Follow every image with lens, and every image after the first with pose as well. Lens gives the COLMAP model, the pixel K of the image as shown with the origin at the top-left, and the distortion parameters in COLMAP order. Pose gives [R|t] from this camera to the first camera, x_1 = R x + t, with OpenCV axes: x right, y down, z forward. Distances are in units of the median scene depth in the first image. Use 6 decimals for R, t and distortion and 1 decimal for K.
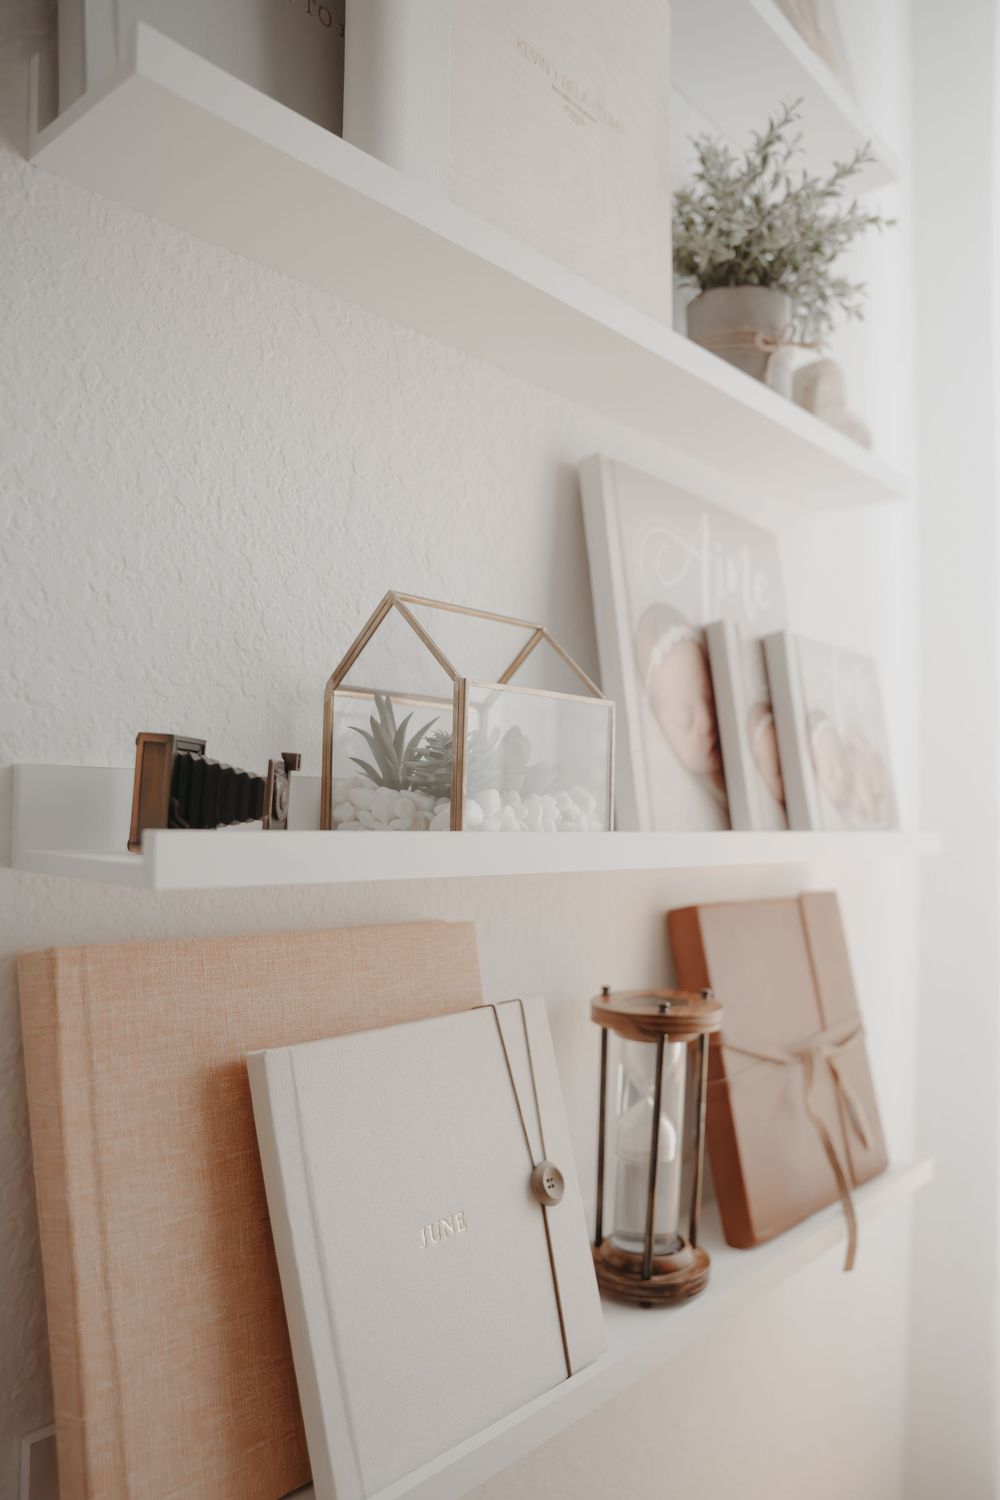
lens RADIAL K [[1084.5, 0, 502.8], [0, 1084.5, 818.1], [0, 0, 1]] dist [-0.116934, 0.079183]
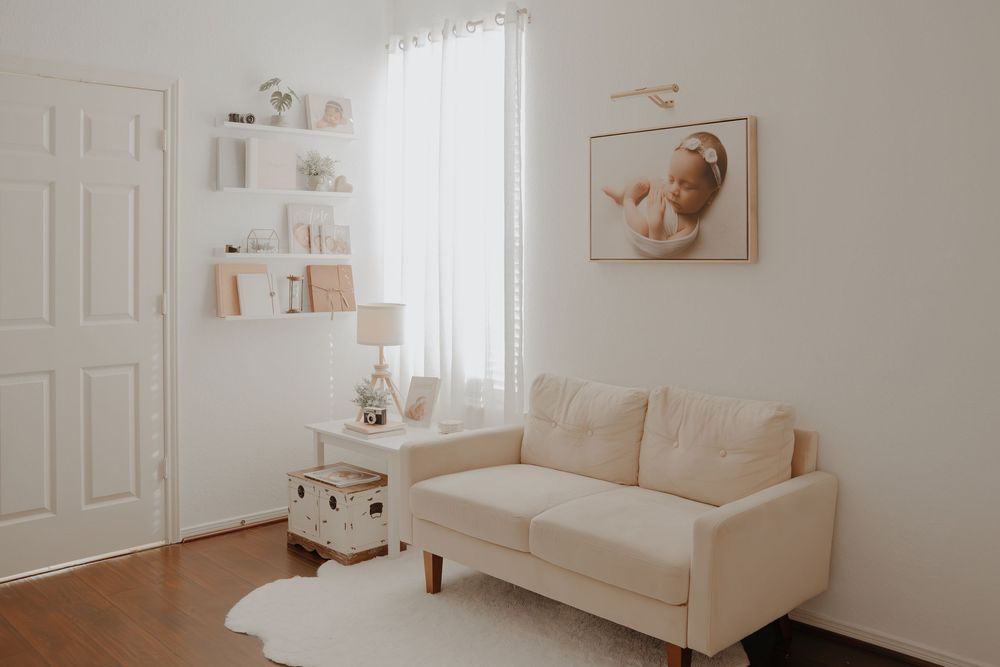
lens RADIAL K [[862.4, 0, 499.8], [0, 862.4, 259.3], [0, 0, 1]] dist [-0.087427, -0.003014]
pose [[0.995925, 0.002550, -0.090147, 2.468259], [-0.001776, 0.999961, 0.008671, -0.006534], [0.090165, -0.008476, 0.995891, -5.689867]]
